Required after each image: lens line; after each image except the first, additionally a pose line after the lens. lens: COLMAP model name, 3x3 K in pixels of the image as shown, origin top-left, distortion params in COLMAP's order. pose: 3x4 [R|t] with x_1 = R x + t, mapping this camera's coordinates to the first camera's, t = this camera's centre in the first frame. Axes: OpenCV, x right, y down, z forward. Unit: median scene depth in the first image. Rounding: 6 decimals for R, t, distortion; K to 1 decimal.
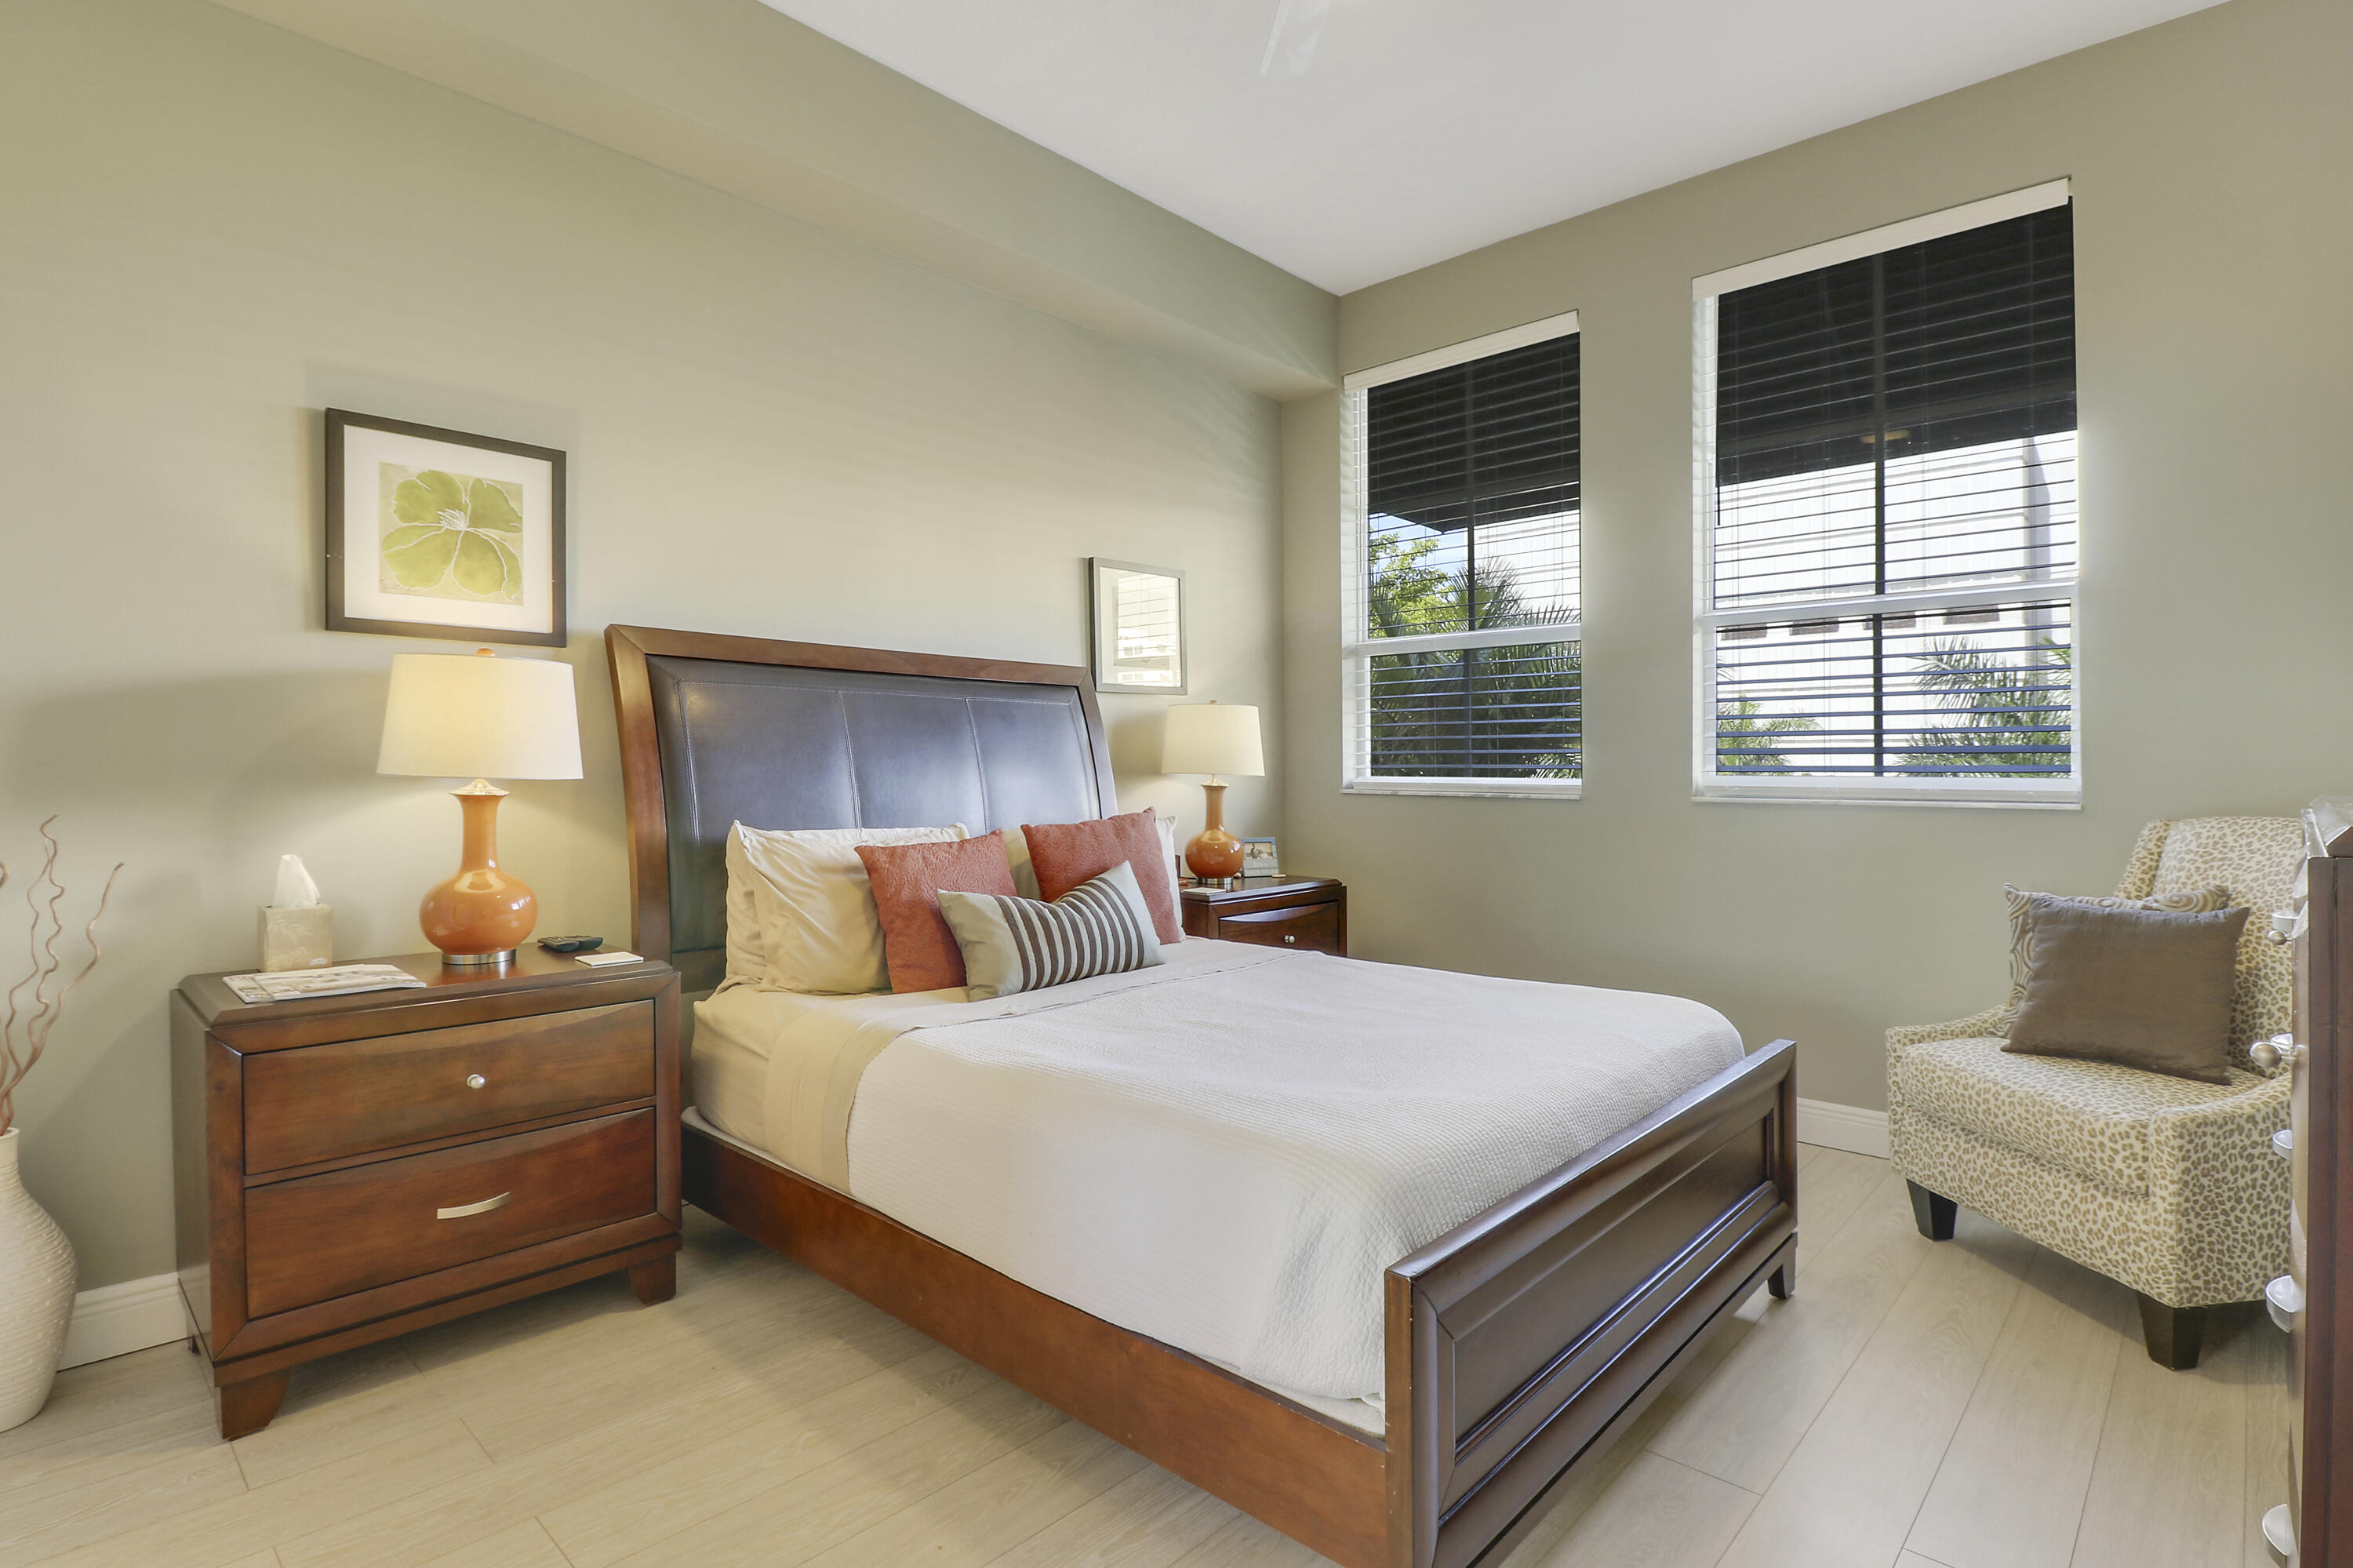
lens RADIAL K [[1135.0, 0, 1189.4], [0, 1135.0, 807.8], [0, 0, 1]] dist [-0.014879, -0.007605]
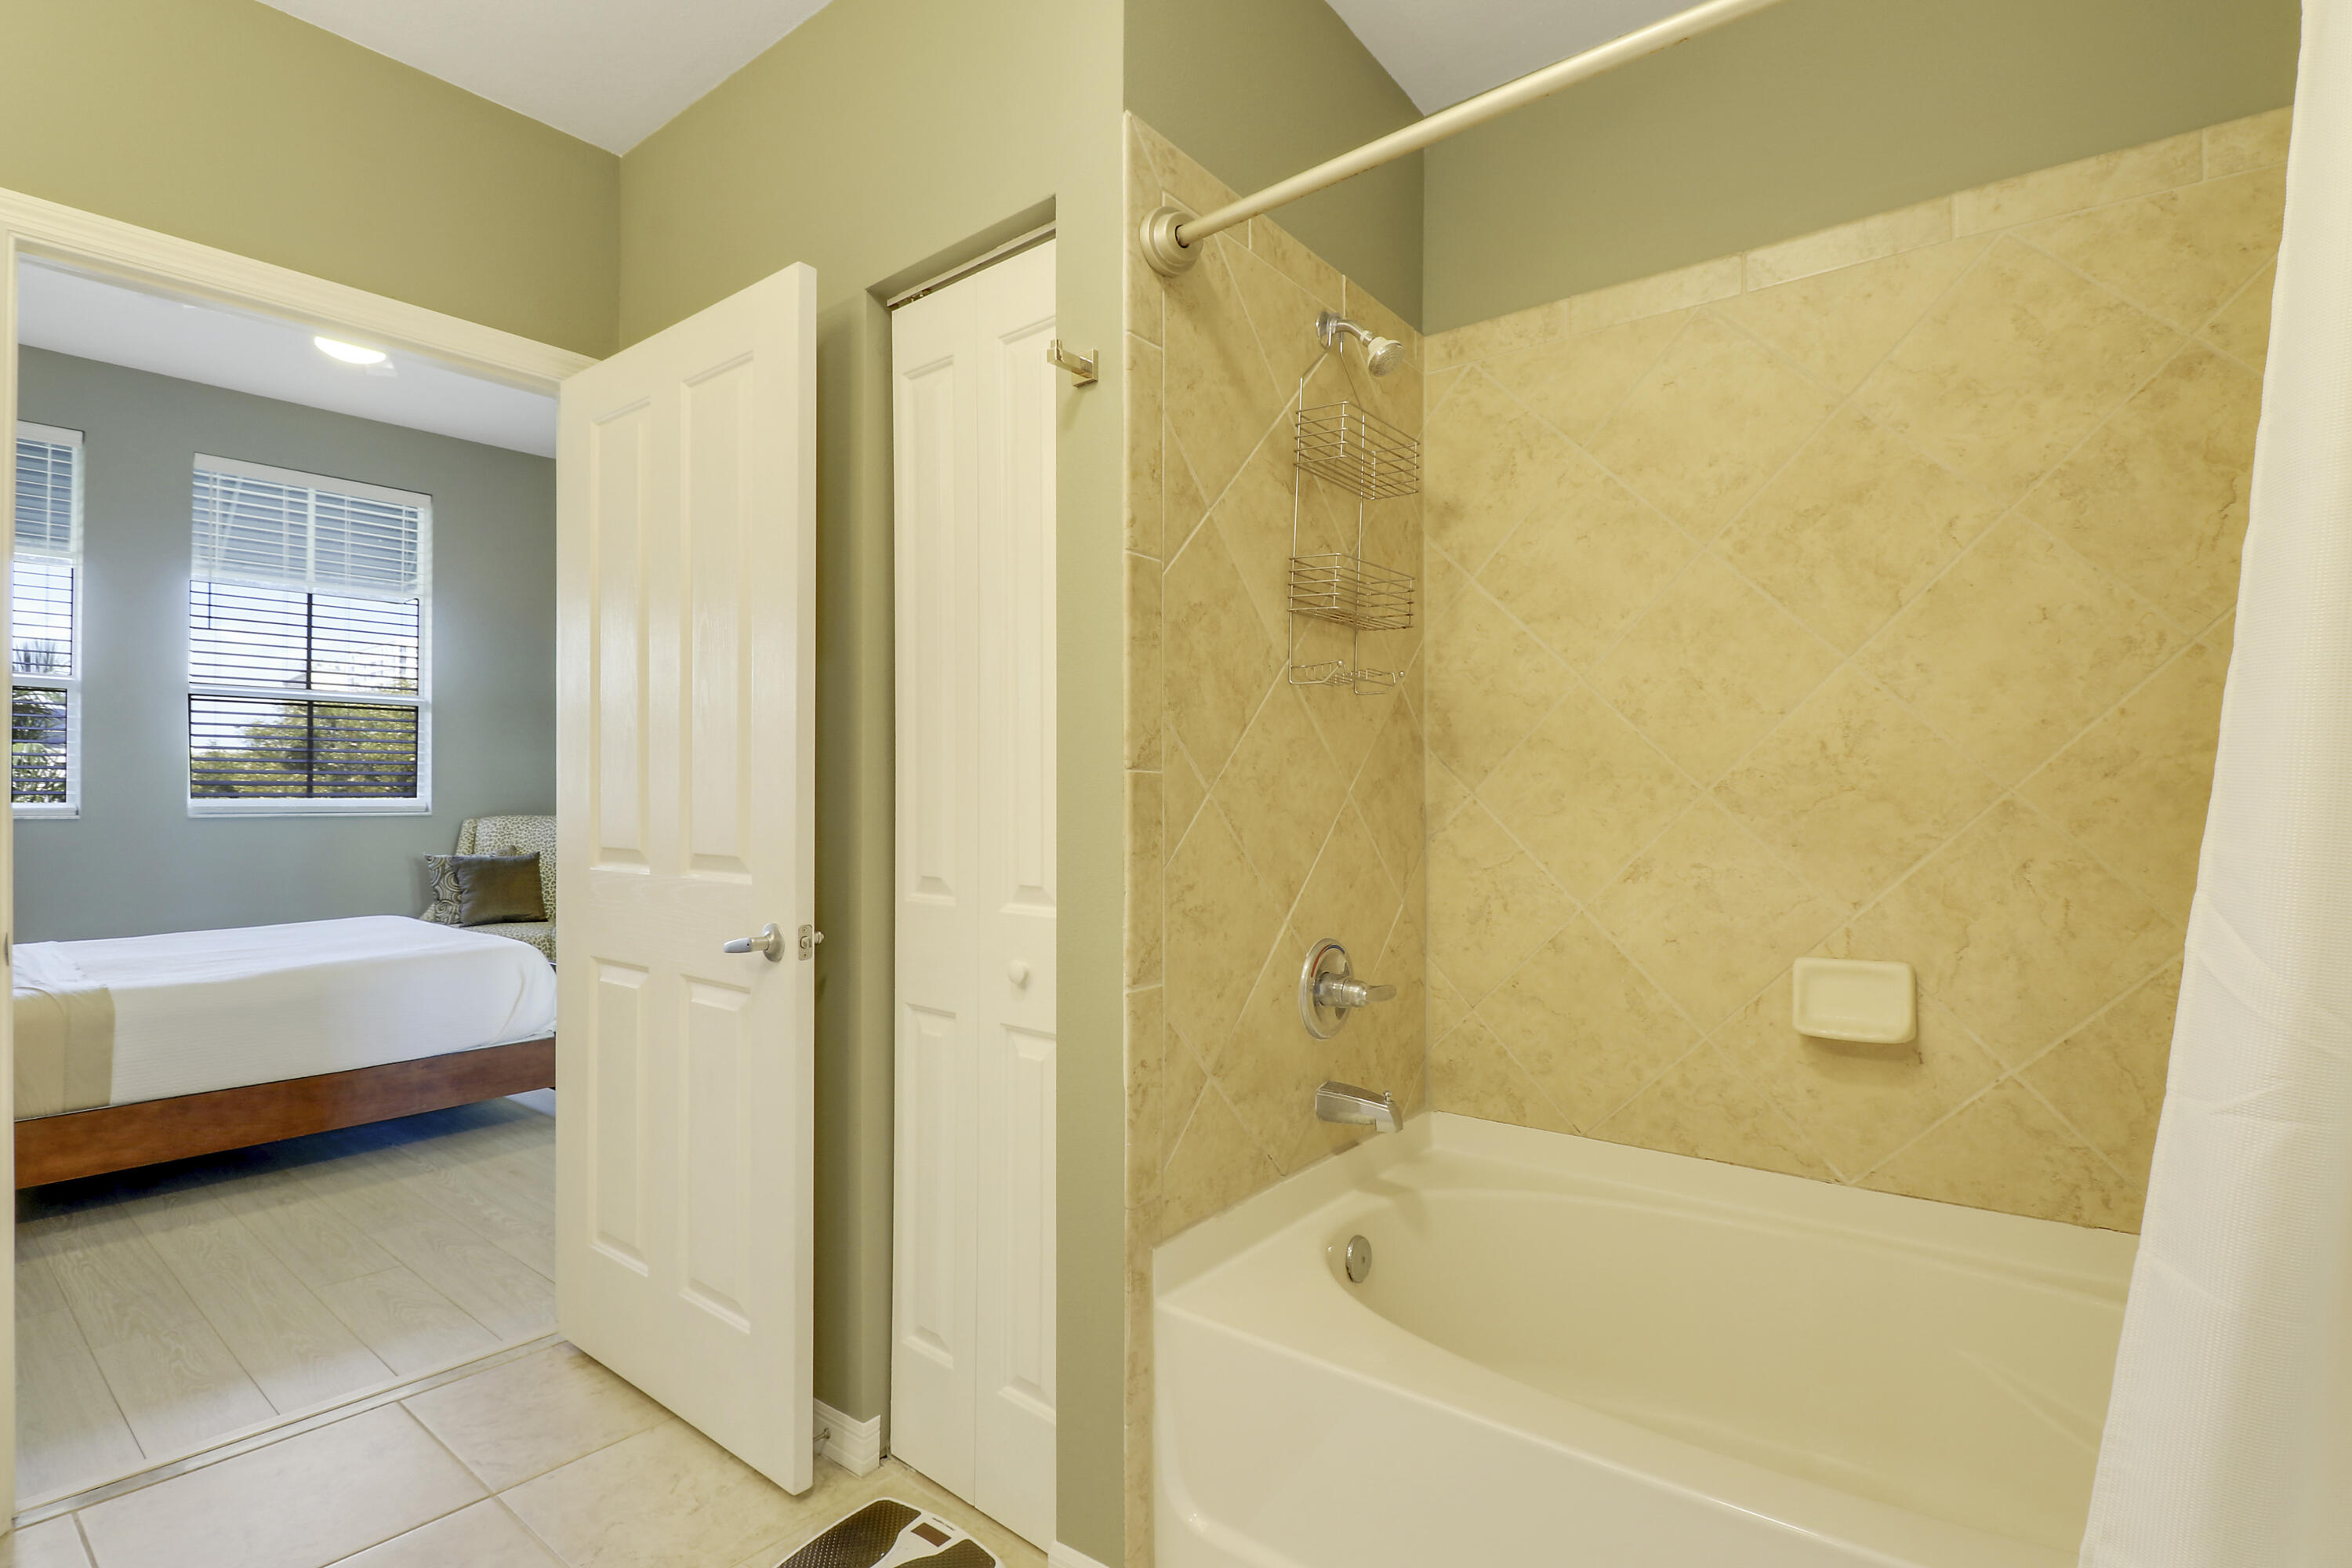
lens RADIAL K [[1134.5, 0, 1178.6], [0, 1134.5, 788.5], [0, 0, 1]] dist [-0.014879, -0.007605]
pose [[-0.084019, 0.005653, 0.996448, -1.395818], [0.030458, 0.999531, -0.003102, 0.000916], [-0.995999, 0.030089, -0.084152, -0.168865]]
